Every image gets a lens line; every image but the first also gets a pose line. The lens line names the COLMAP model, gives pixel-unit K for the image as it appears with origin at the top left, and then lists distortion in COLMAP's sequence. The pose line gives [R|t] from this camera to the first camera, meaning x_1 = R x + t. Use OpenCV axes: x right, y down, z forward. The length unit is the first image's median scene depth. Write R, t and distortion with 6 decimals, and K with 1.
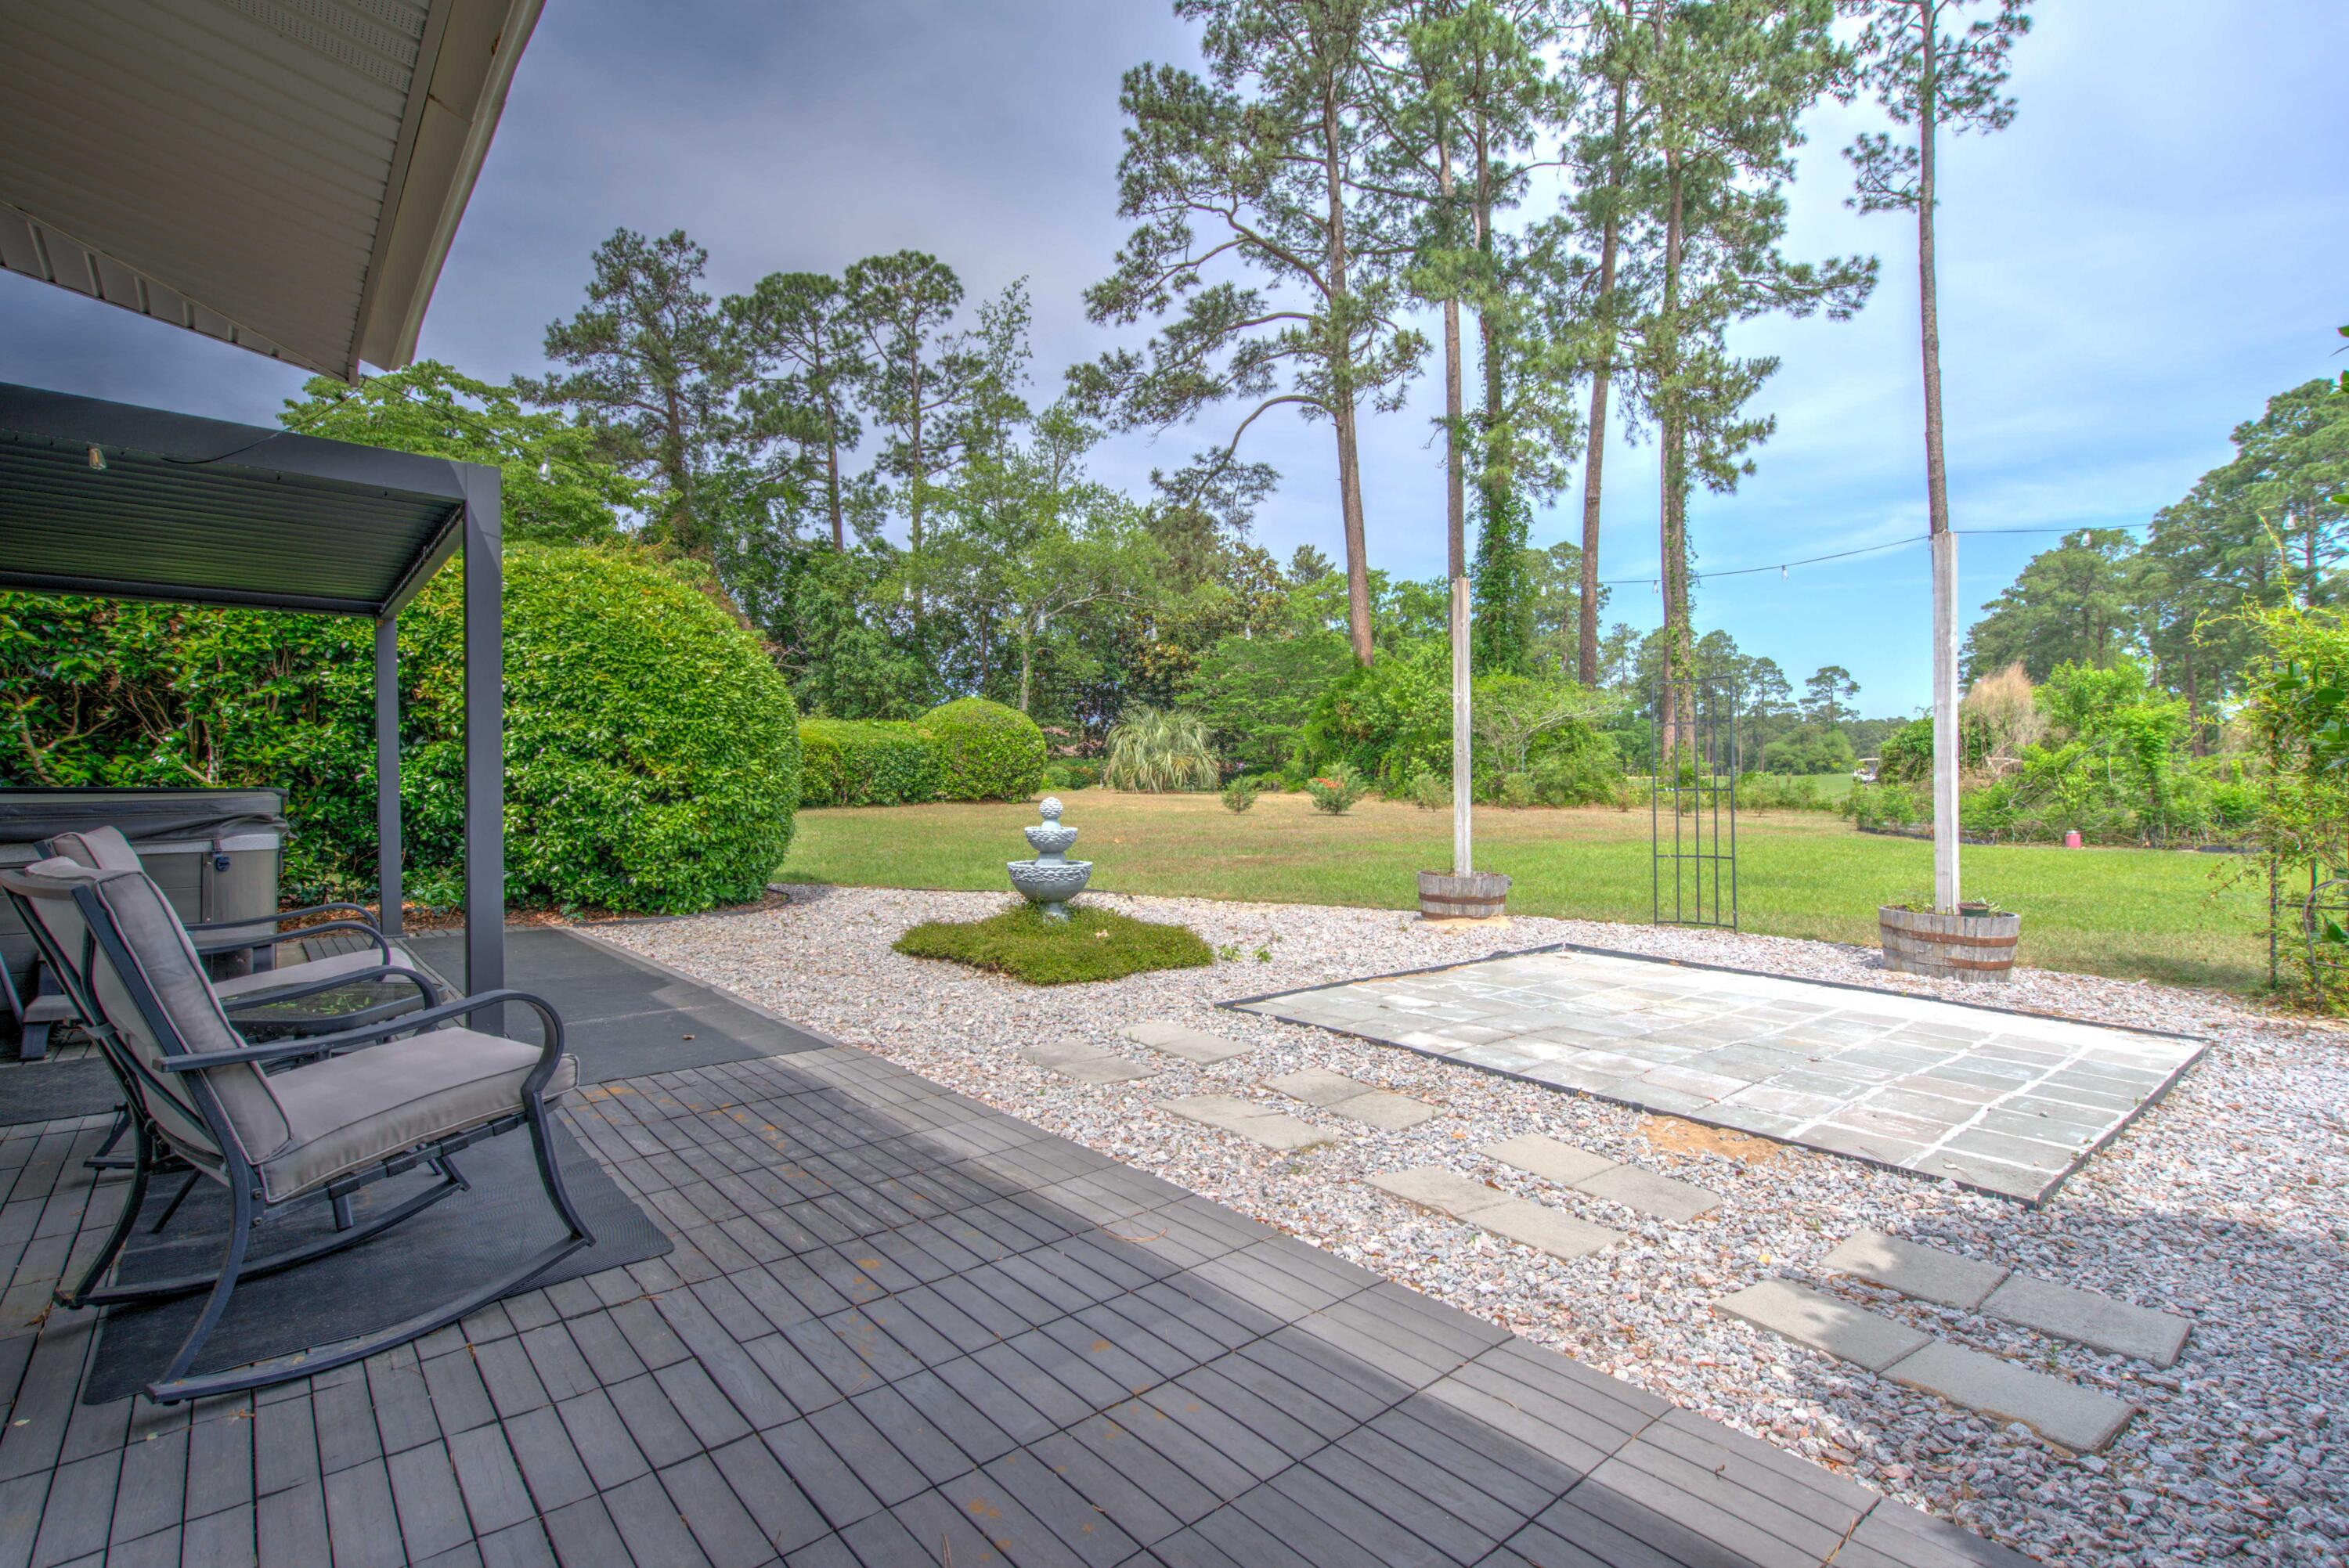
lens RADIAL K [[1099.6, 0, 1180.7], [0, 1099.6, 789.8], [0, 0, 1]] dist [-0.002478, -0.000228]
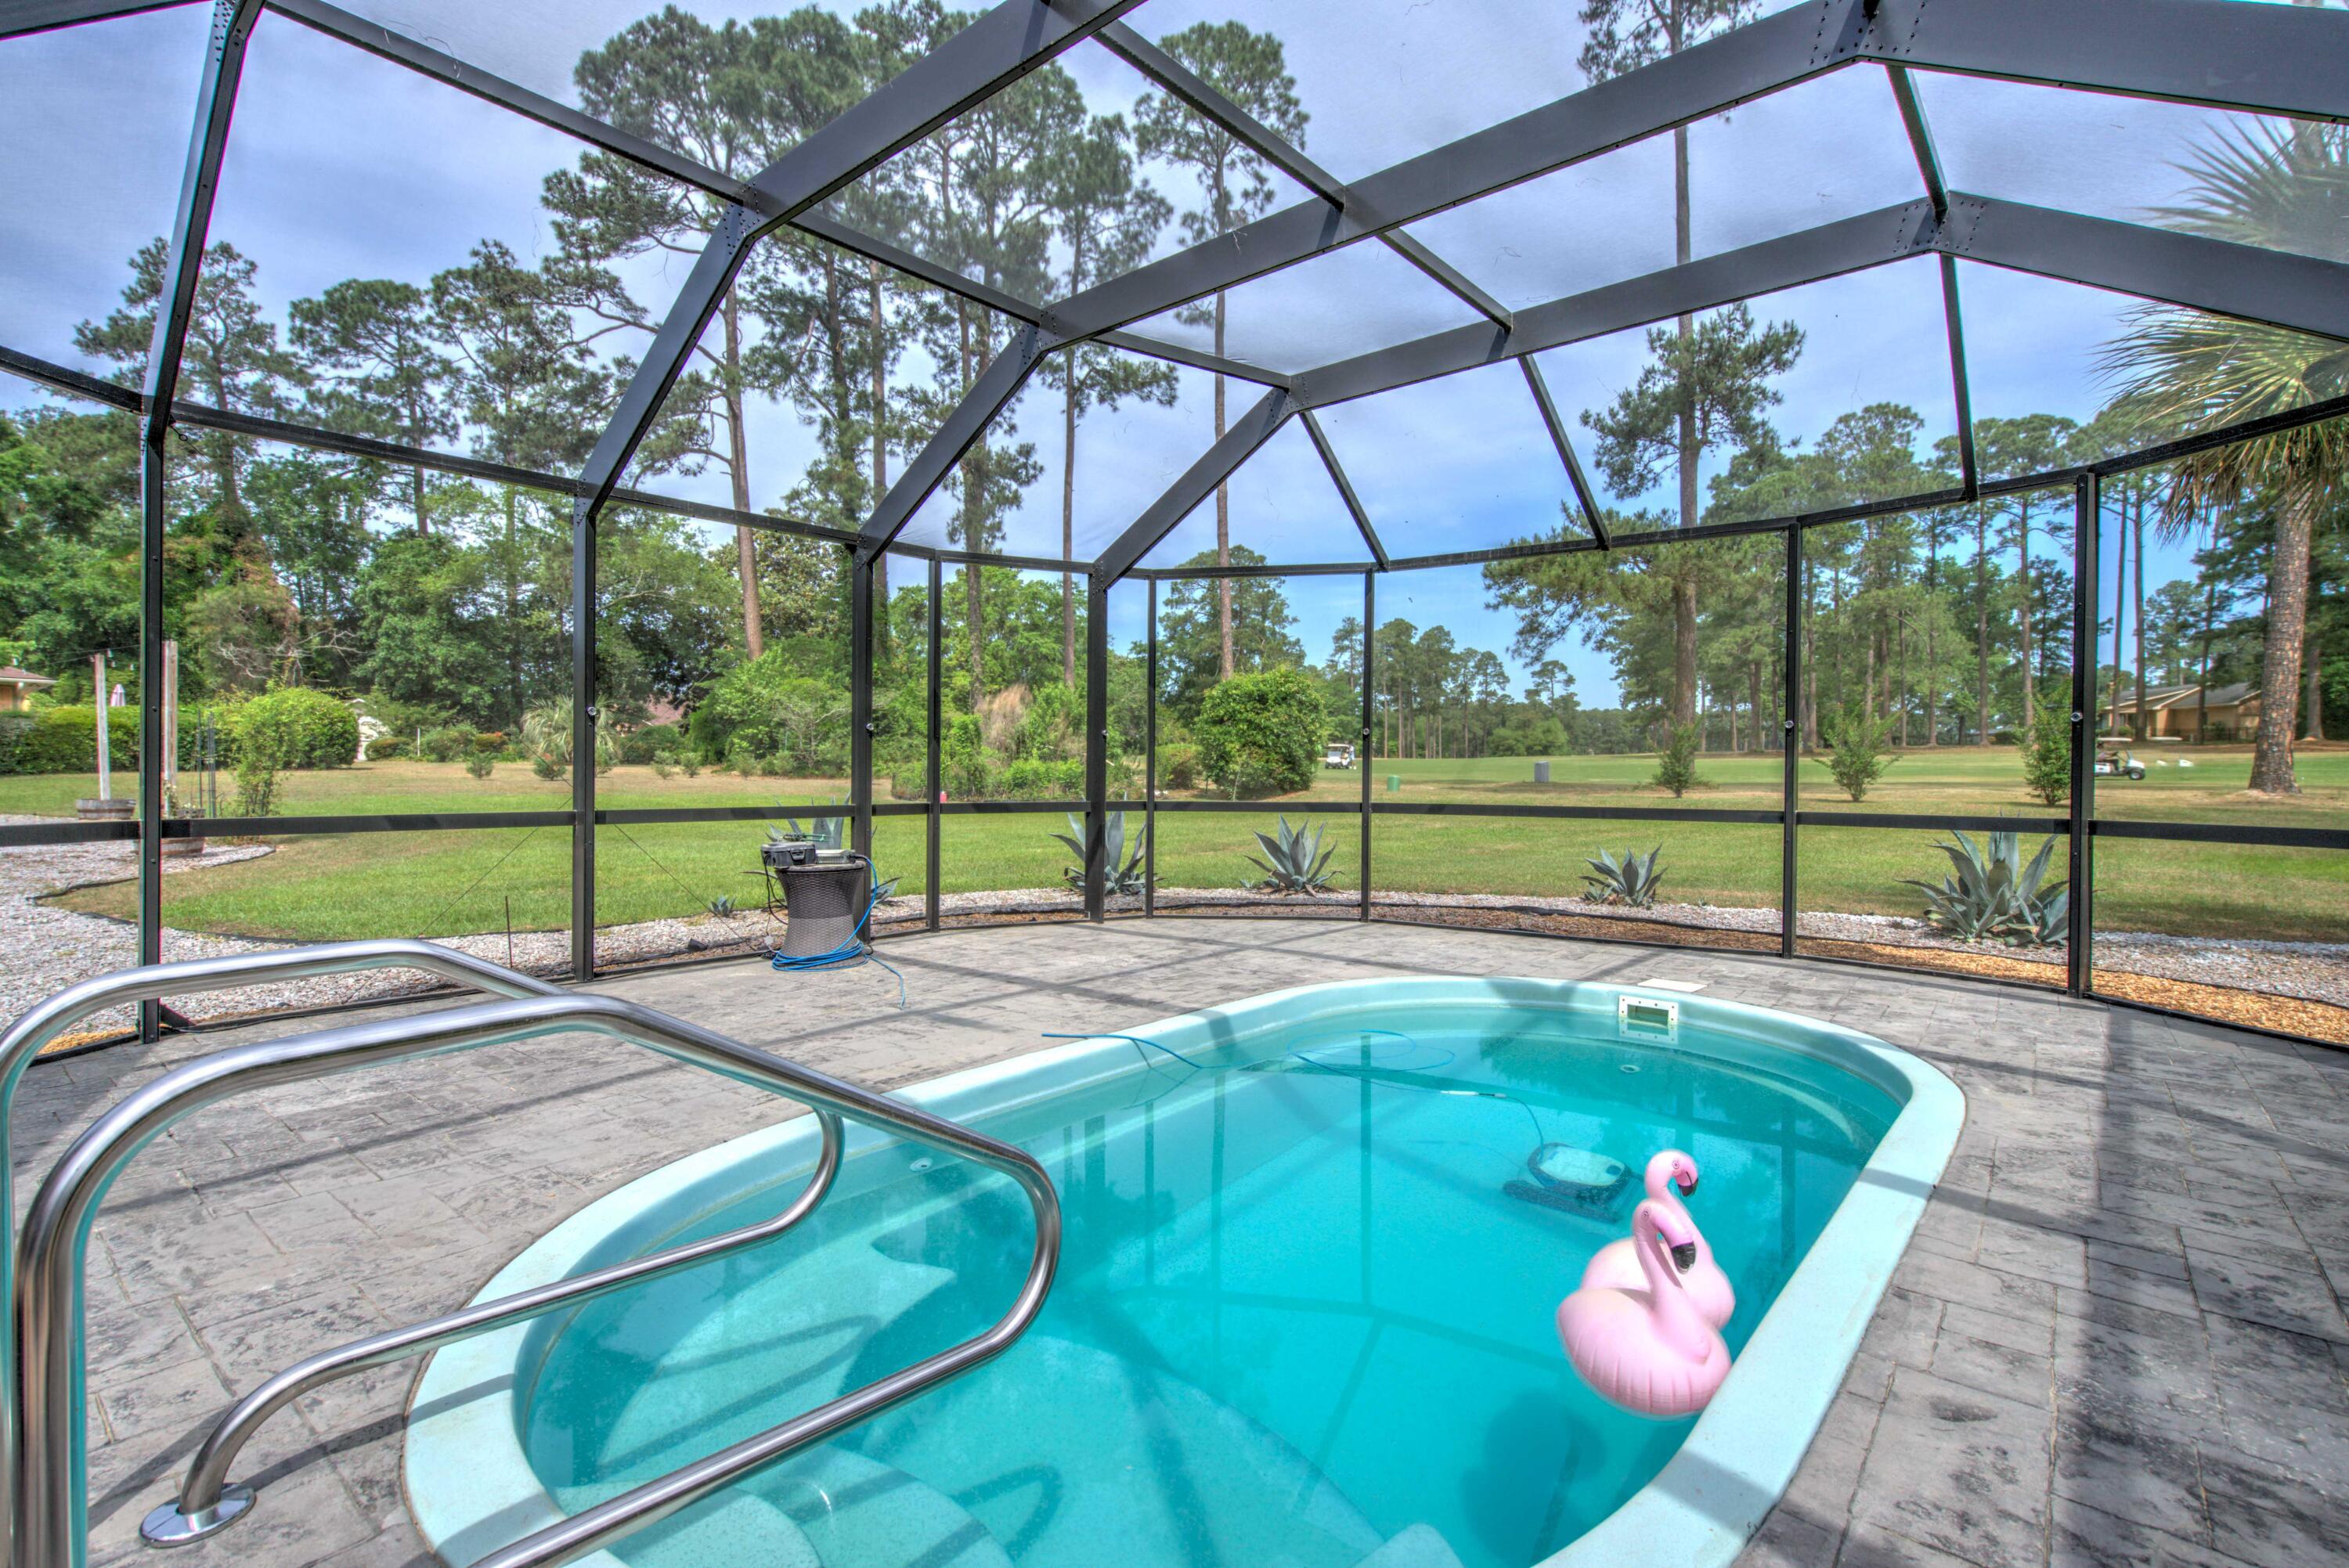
lens RADIAL K [[1099.6, 0, 1168.9], [0, 1099.6, 776.7], [0, 0, 1]] dist [-0.002478, -0.000228]
pose [[0.988980, 0.010084, 0.147703, 0.257370], [-0.011381, 0.999904, 0.007937, -0.001954], [-0.147608, -0.009531, 0.989000, -0.175631]]
